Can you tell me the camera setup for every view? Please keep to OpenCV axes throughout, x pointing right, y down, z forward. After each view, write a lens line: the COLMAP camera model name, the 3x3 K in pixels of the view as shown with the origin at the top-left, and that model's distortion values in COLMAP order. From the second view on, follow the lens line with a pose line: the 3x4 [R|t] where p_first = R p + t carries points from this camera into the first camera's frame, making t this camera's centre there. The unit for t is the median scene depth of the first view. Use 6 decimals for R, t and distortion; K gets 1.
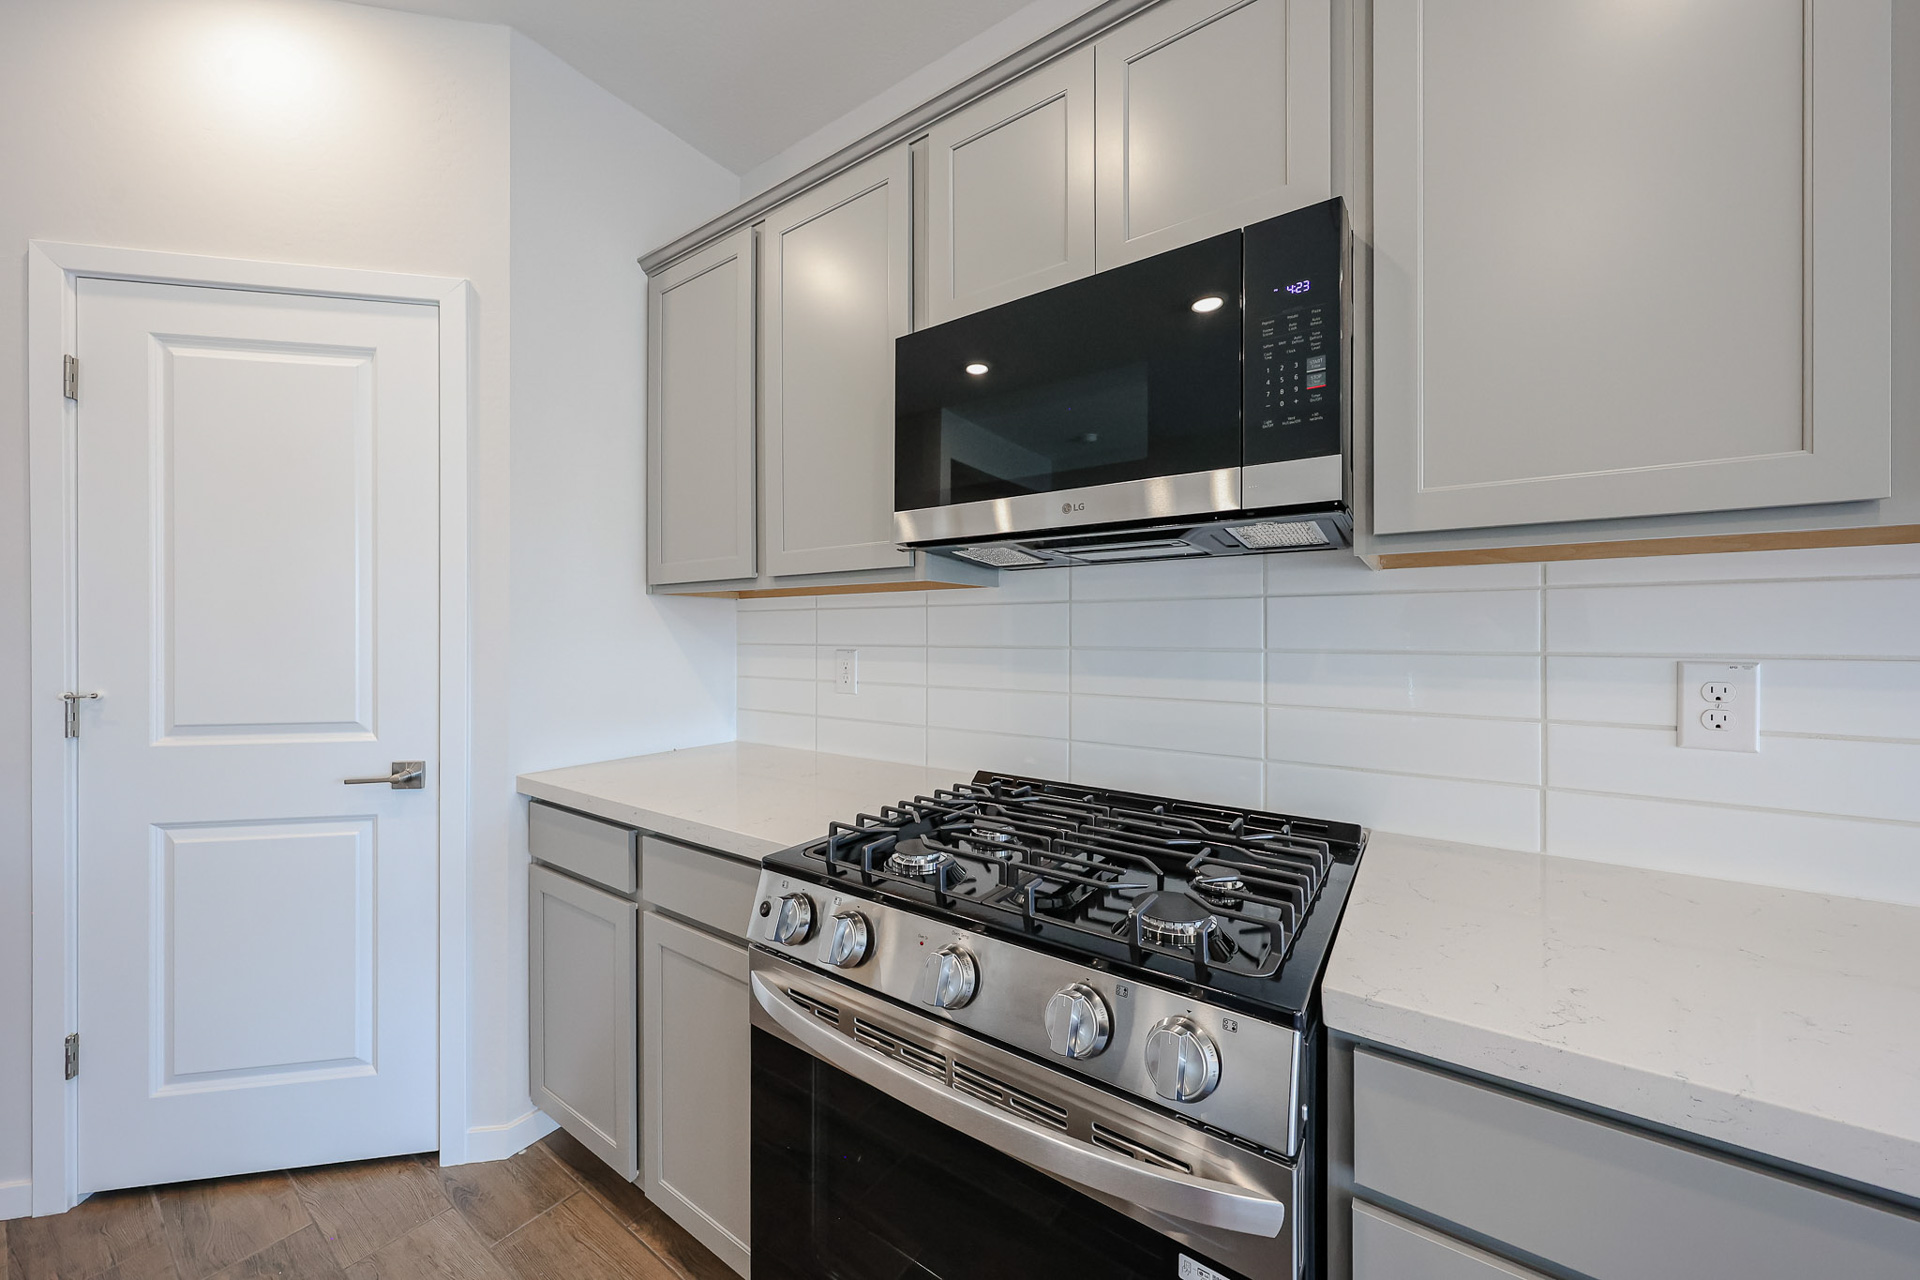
lens RADIAL K [[695.8, 0, 962.8], [0, 695.8, 638.5], [0, 0, 1]] dist [0.000635, -0.000155]
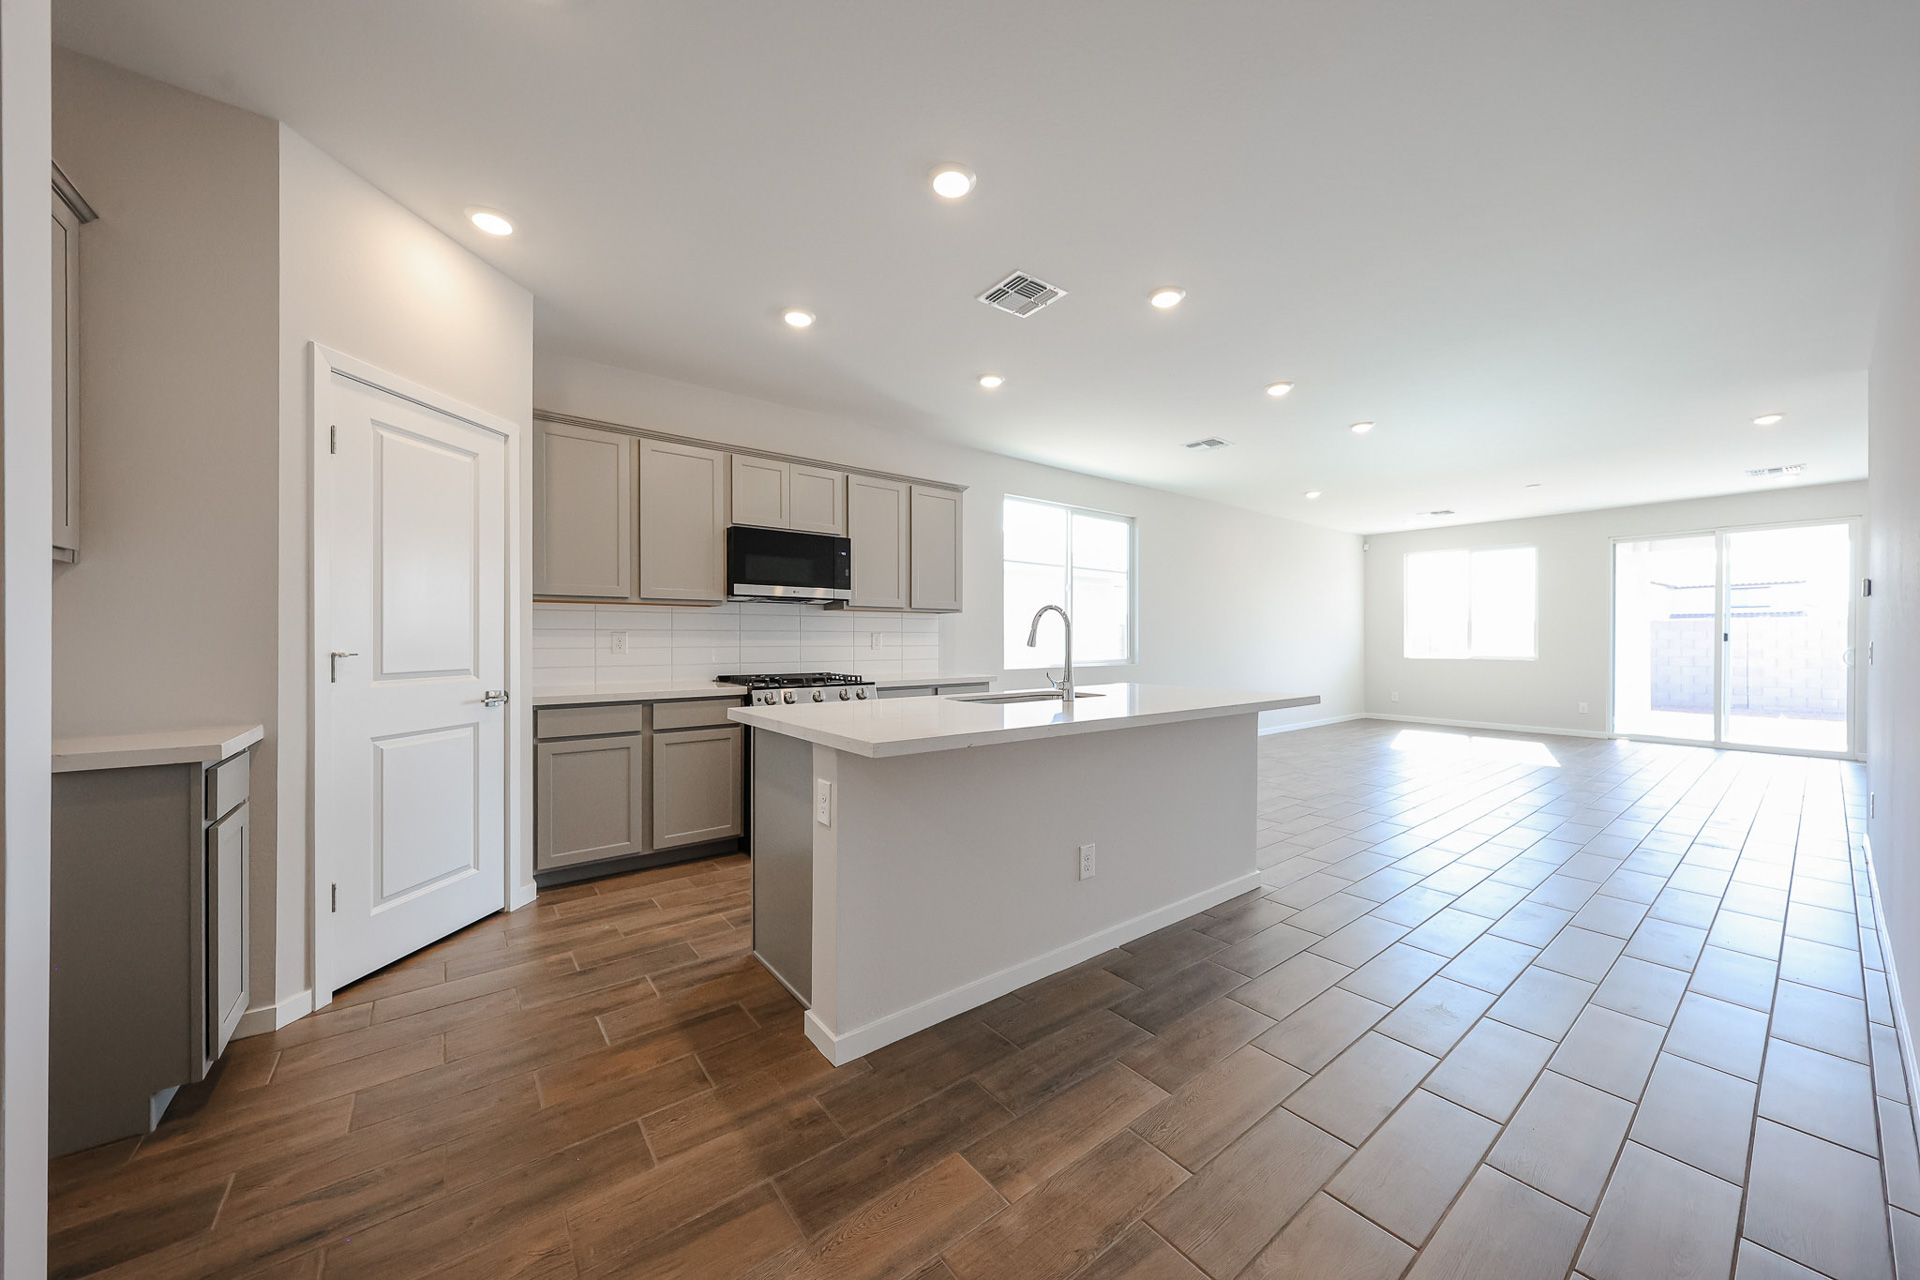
lens RADIAL K [[668.9, 0, 956.6], [0, 668.9, 637.4], [0, 0, 1]] dist [0.000053, -0.000025]
pose [[0.306504, 0.002425, 0.951866, -2.169249], [0.001853, 0.999993, -0.003145, 0.051666], [-0.951868, 0.002728, 0.306497, -0.682337]]
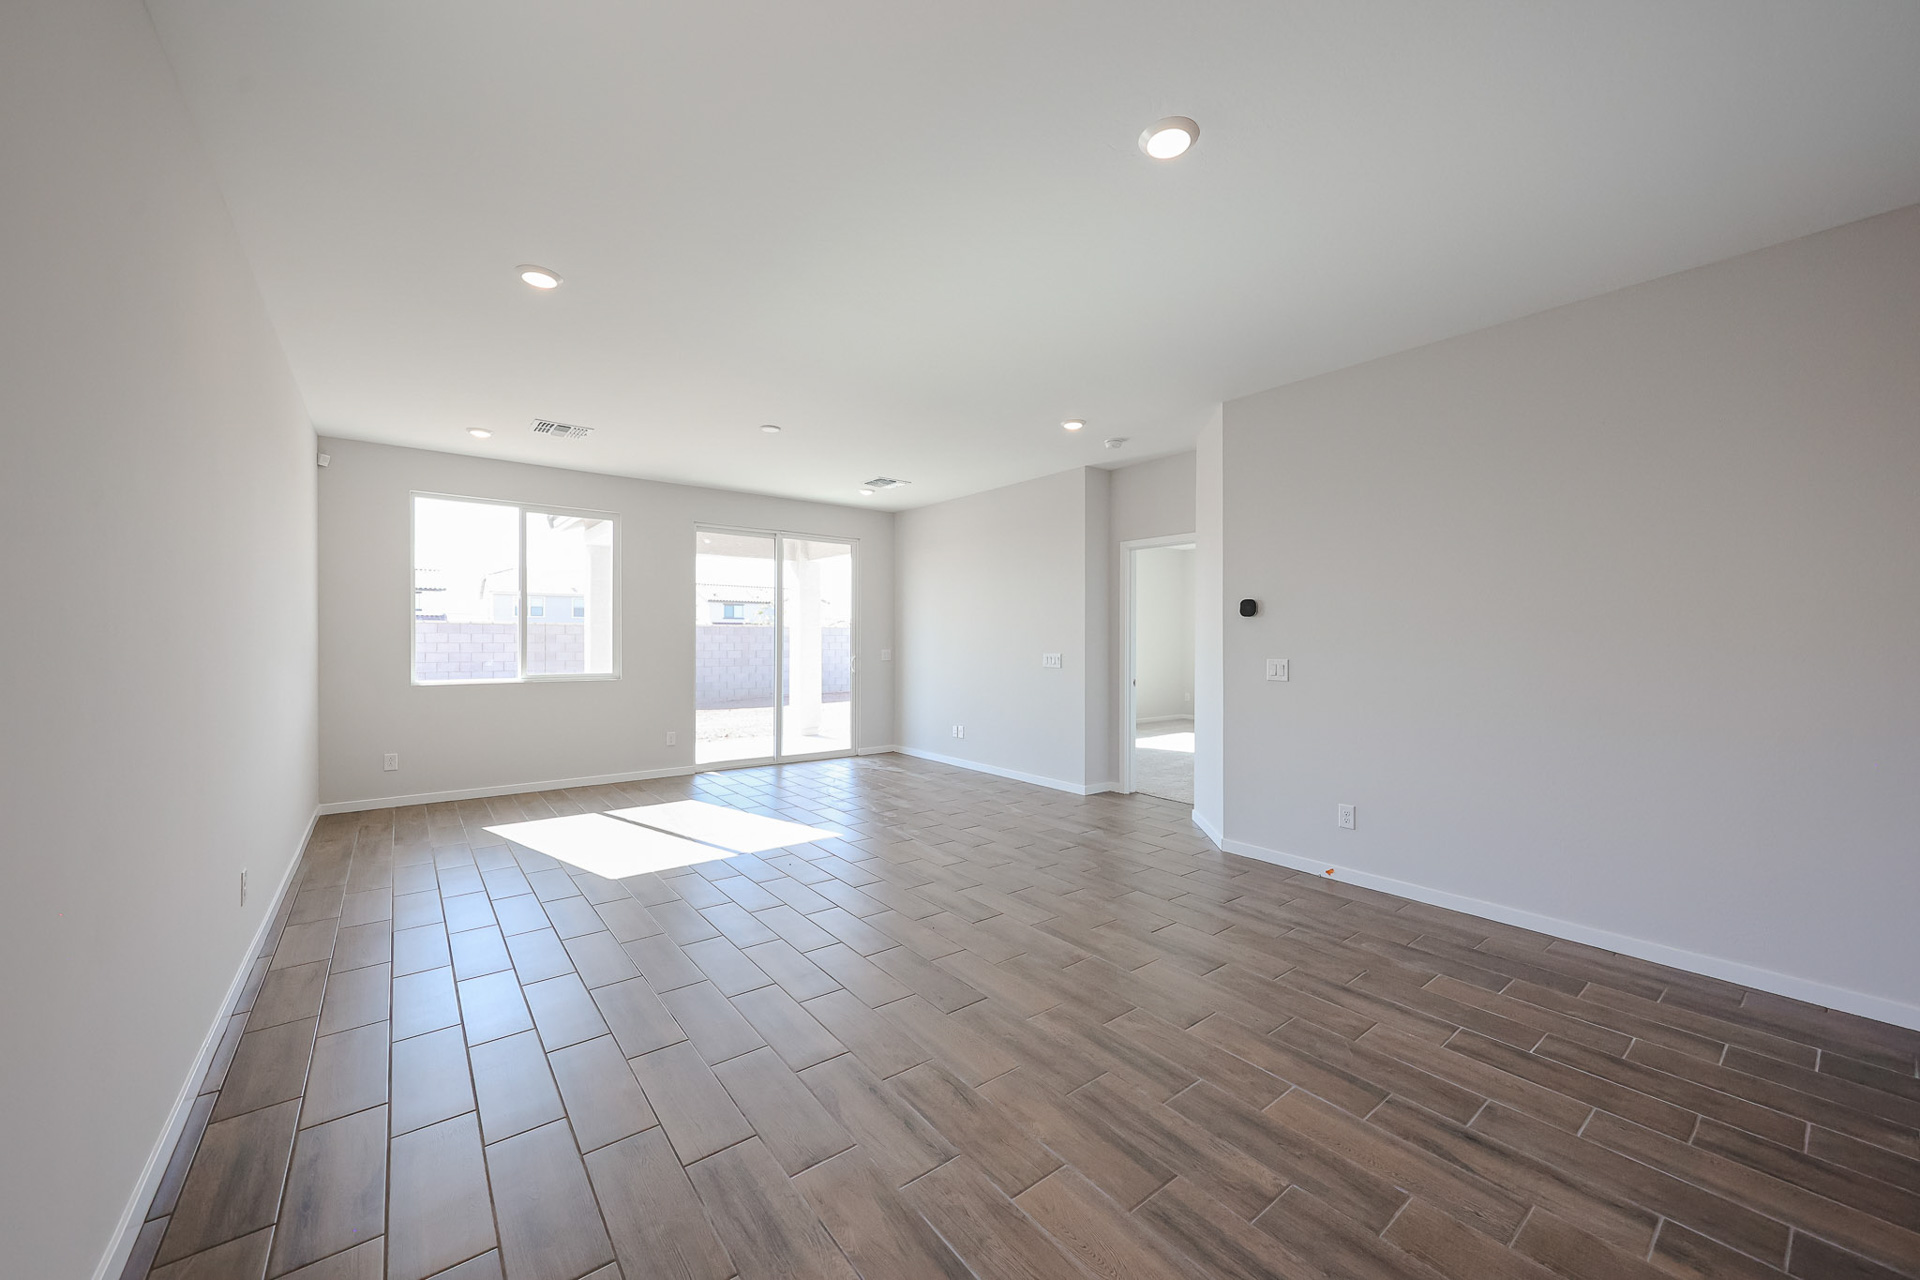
lens RADIAL K [[726.7, 0, 960.0], [0, 726.7, 640.0], [0, 0, 1]] dist [0.007157, 0.000056]
pose [[-0.956444, -0.000927, 0.291915, 1.301941], [-0.000079, 0.999996, 0.002914, -0.010130], [-0.291917, 0.002764, -0.956440, -0.075324]]
